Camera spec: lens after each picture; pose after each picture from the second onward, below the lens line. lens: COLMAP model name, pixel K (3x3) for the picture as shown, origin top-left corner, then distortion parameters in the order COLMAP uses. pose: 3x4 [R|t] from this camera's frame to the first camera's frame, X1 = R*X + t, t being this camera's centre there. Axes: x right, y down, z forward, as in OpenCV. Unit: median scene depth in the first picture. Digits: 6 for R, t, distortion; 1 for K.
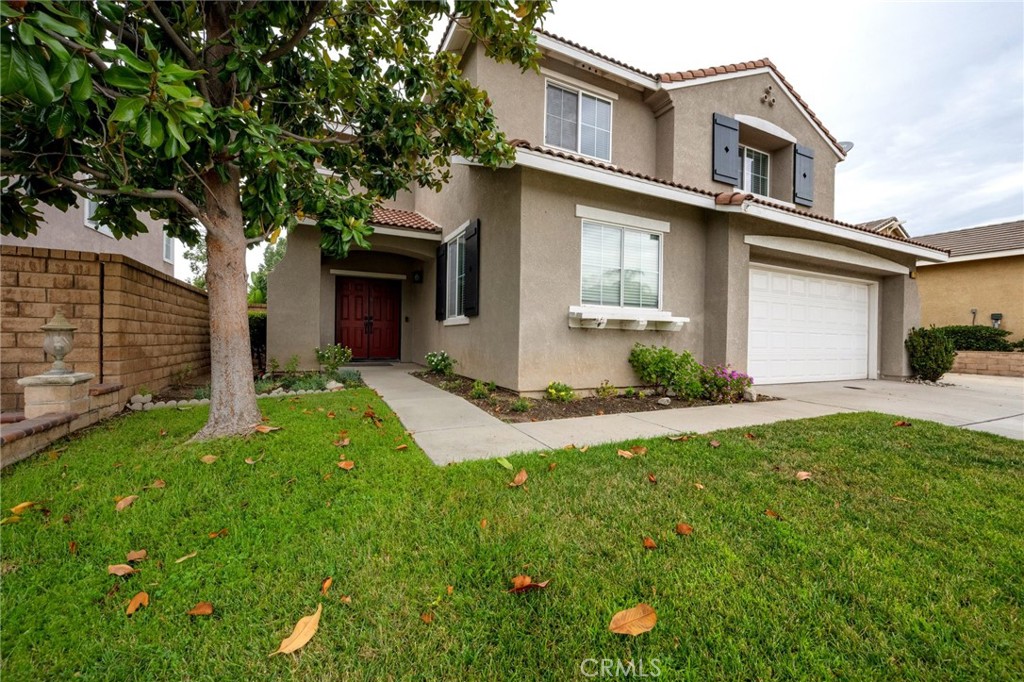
lens RADIAL K [[401.4, 0, 513.0], [0, 401.4, 338.8], [0, 0, 1]] dist [0.002384, -0.000554]
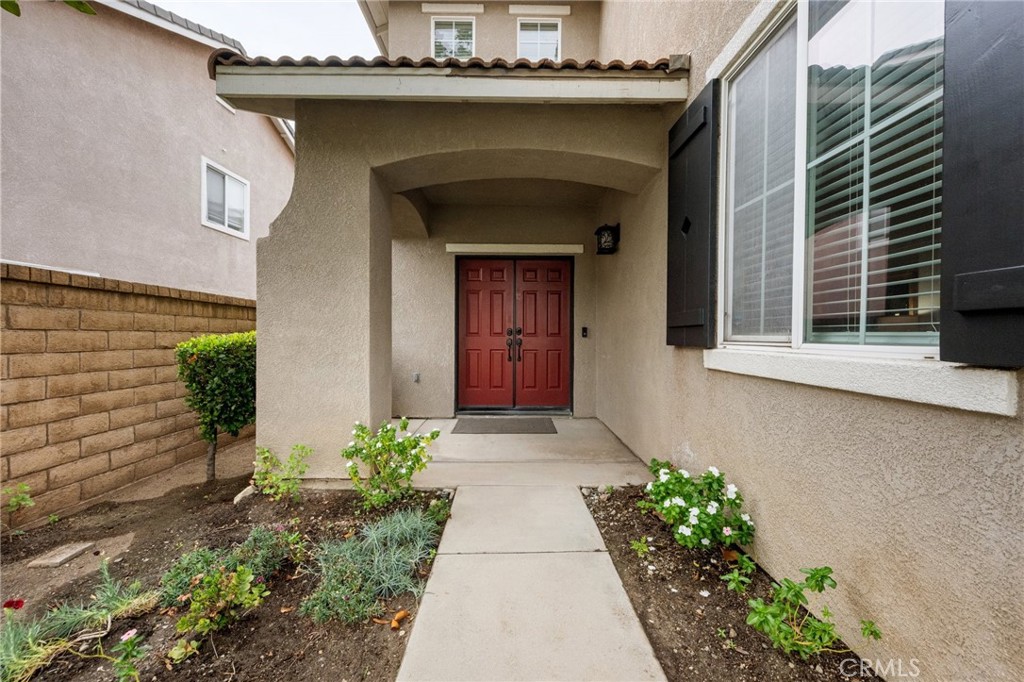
lens RADIAL K [[401.4, 0, 513.0], [0, 401.4, 338.8], [0, 0, 1]] dist [0.002384, -0.000554]
pose [[0.904223, -0.006610, -0.427010, -0.140695], [0.009708, 0.999940, 0.005078, -0.046711], [0.426951, -0.008737, 0.904233, 0.543195]]
